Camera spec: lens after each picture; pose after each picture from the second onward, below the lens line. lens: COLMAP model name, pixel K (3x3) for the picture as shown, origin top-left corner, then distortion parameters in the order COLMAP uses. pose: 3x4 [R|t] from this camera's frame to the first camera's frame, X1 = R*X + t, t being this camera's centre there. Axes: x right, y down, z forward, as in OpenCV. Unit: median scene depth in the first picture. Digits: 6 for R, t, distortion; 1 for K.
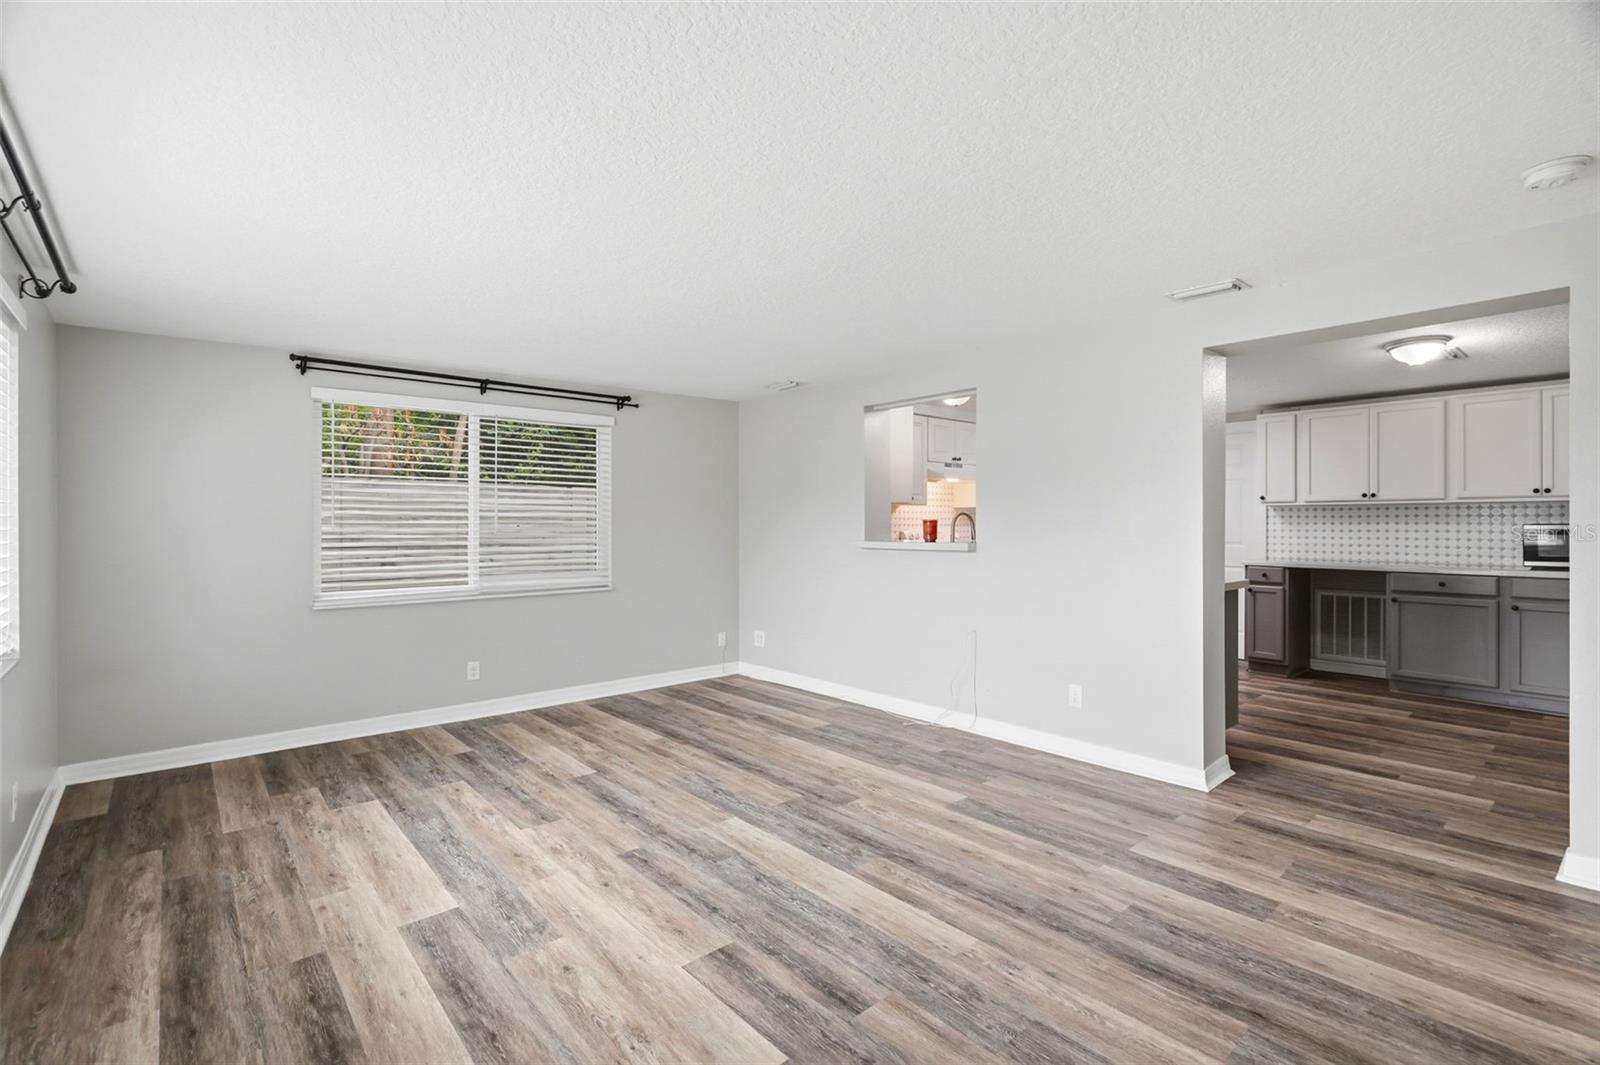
lens RADIAL K [[732.3, 0, 798.8], [0, 732.3, 523.6], [0, 0, 1]] dist [-0.000910, -0.000662]
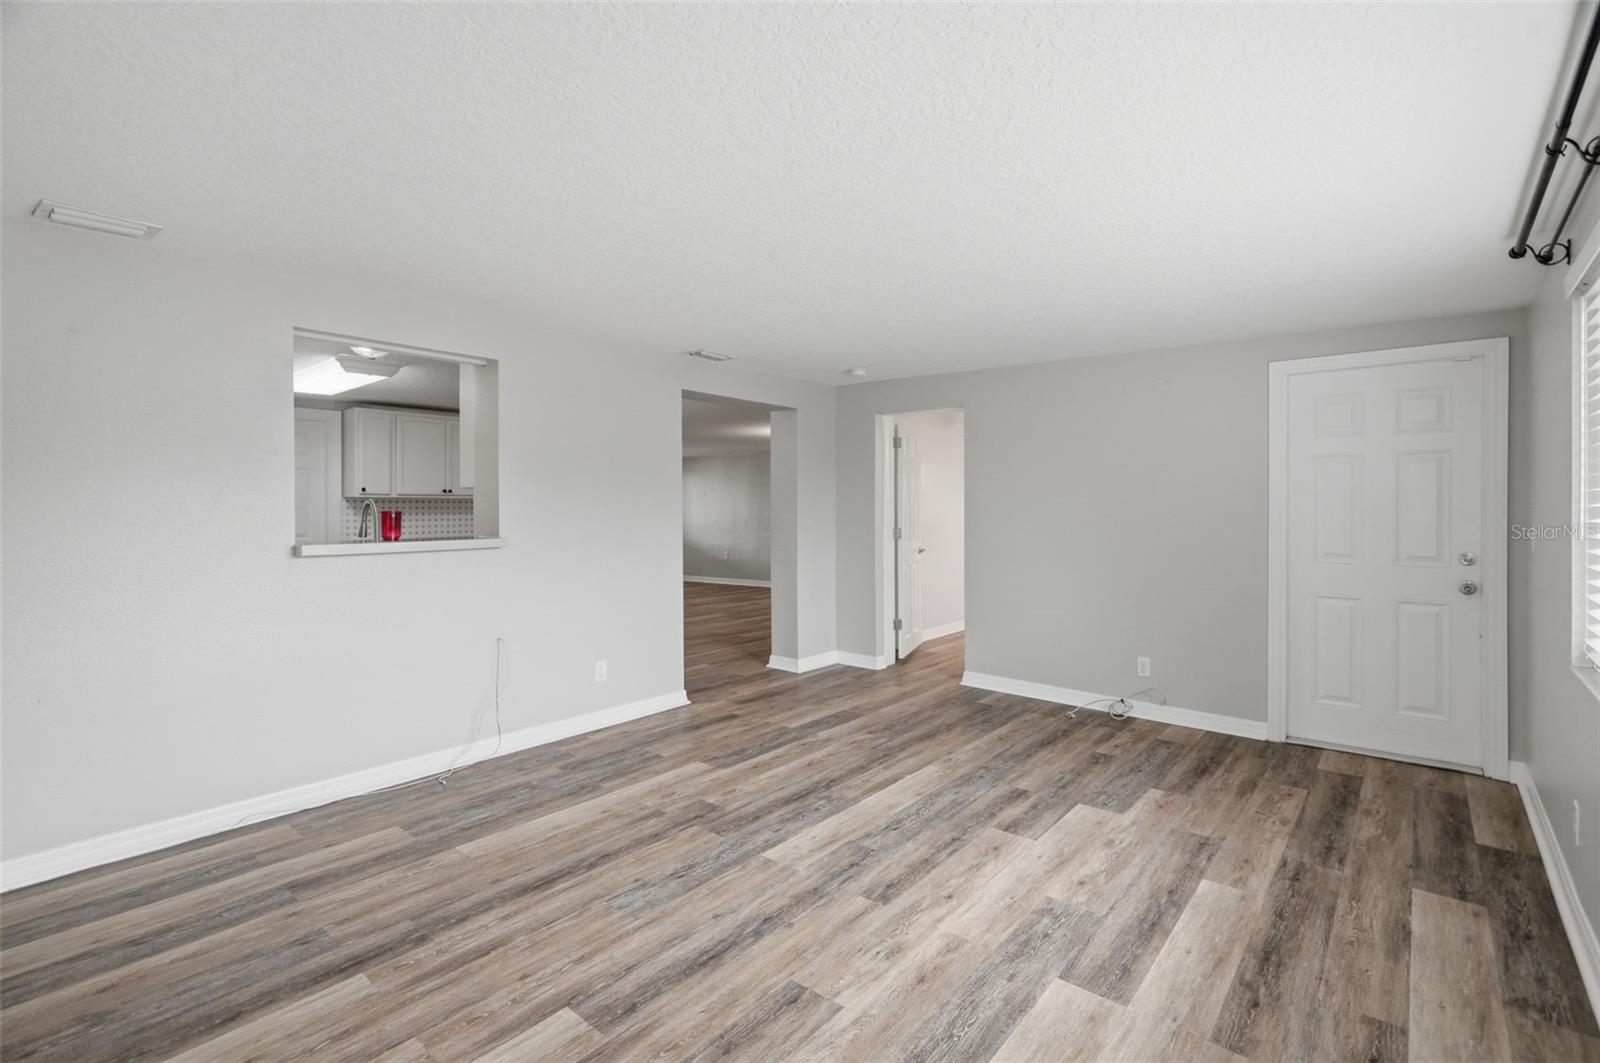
lens RADIAL K [[732.3, 0, 798.8], [0, 732.3, 522.6], [0, 0, 1]] dist [-0.000910, -0.000662]
pose [[-0.151210, -0.016620, 0.988362, -1.010652], [0.004159, 0.999839, 0.017449, -0.011169], [-0.988493, 0.006749, -0.151116, 1.154128]]
